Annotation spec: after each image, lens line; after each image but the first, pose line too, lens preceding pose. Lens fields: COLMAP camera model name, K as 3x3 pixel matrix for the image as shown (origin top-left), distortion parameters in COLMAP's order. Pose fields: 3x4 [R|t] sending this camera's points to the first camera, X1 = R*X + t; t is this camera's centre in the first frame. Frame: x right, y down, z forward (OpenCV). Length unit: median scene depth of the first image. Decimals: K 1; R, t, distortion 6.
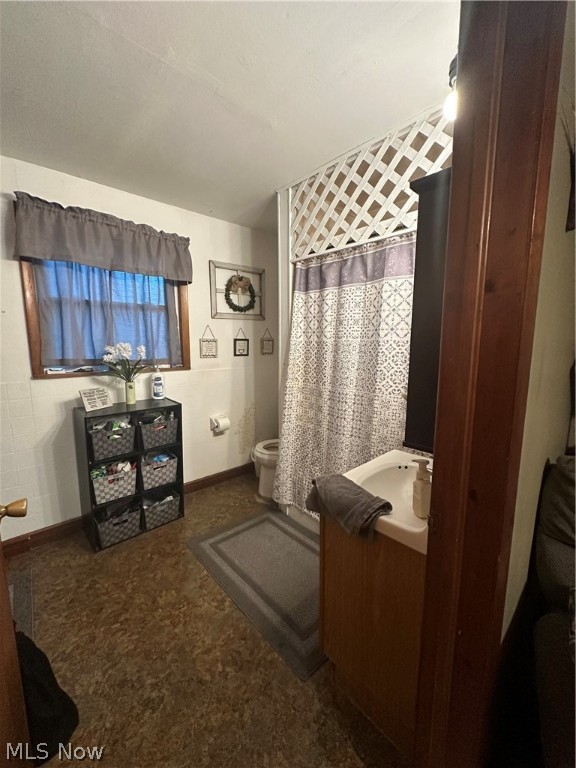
lens RADIAL K [[304.9, 0, 285.8], [0, 304.9, 382.0], [0, 0, 1]] dist [-0.000582, -0.000598]
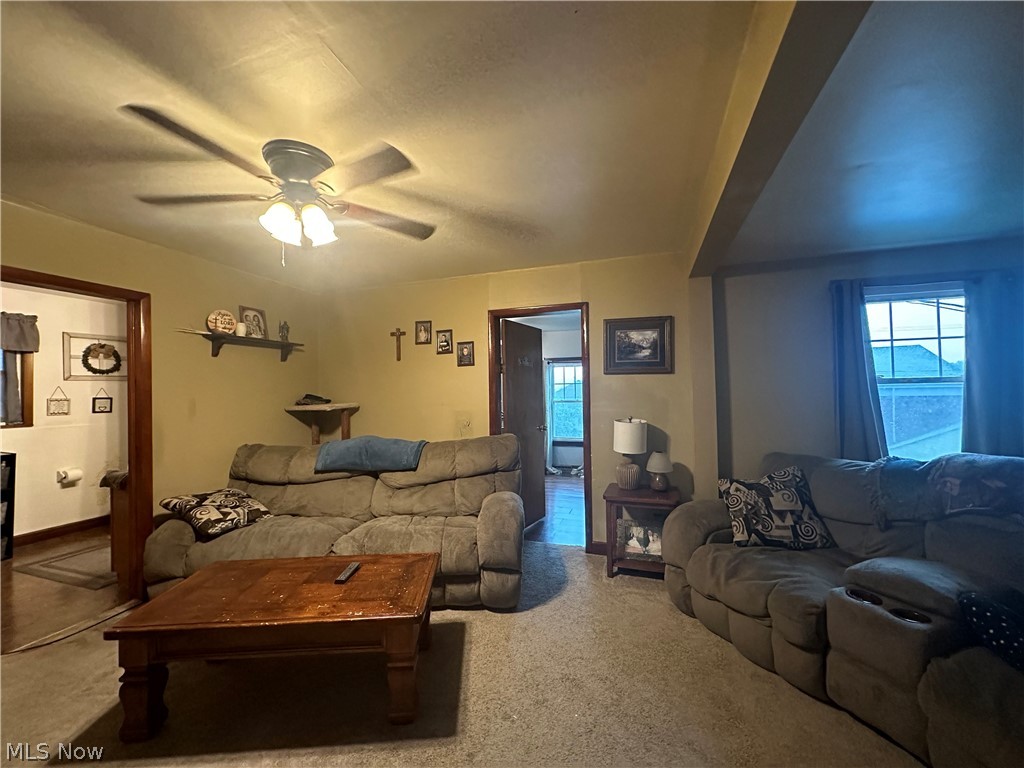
lens RADIAL K [[406.6, 0, 512.4], [0, 406.6, 384.5], [0, 0, 1]] dist [-0.000582, -0.000598]
pose [[0.873041, -0.006406, 0.487606, 0.463023], [0.080281, 0.988159, -0.130757, 0.133760], [-0.480994, 0.153302, 0.863217, -1.071703]]
